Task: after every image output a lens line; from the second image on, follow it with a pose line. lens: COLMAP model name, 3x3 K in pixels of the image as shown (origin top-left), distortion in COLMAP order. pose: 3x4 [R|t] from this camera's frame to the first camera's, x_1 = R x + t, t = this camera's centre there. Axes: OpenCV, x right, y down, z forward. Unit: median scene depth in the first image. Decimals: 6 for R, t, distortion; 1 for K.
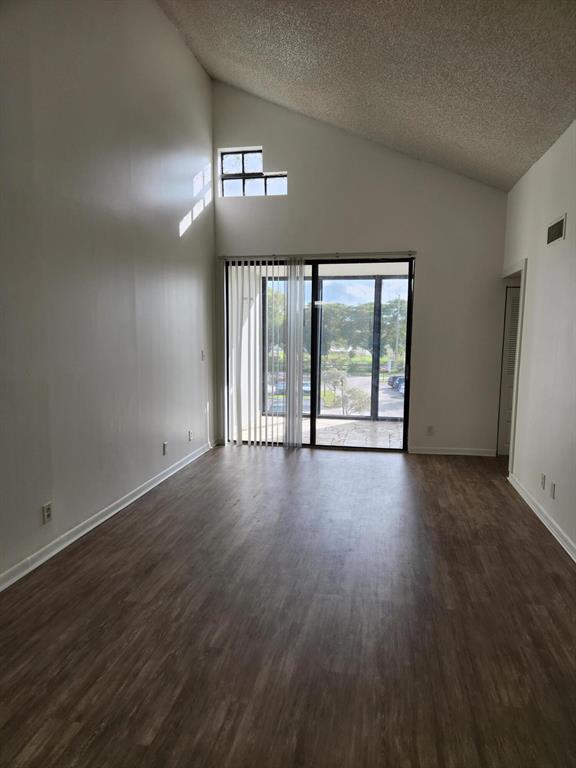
lens RADIAL K [[512.9, 0, 288.3], [0, 512.9, 384.8], [0, 0, 1]] dist [0.004477, 0.000856]
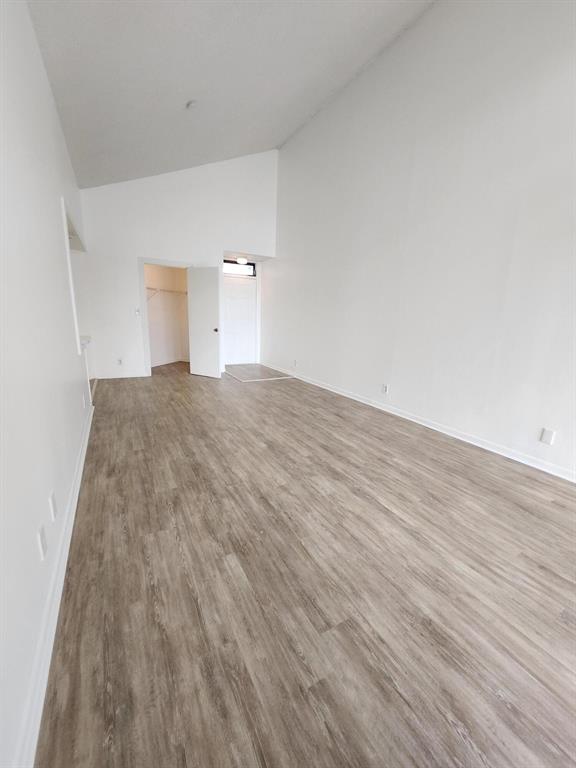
lens RADIAL K [[306.6, 0, 288.8], [0, 306.6, 382.8], [0, 0, 1]] dist [-0.003226, -0.000271]
pose [[-0.766290, 0.108646, -0.633242, 0.543405], [-0.108332, 0.949639, 0.294024, -0.082110], [0.633296, 0.293908, -0.715930, 1.482485]]
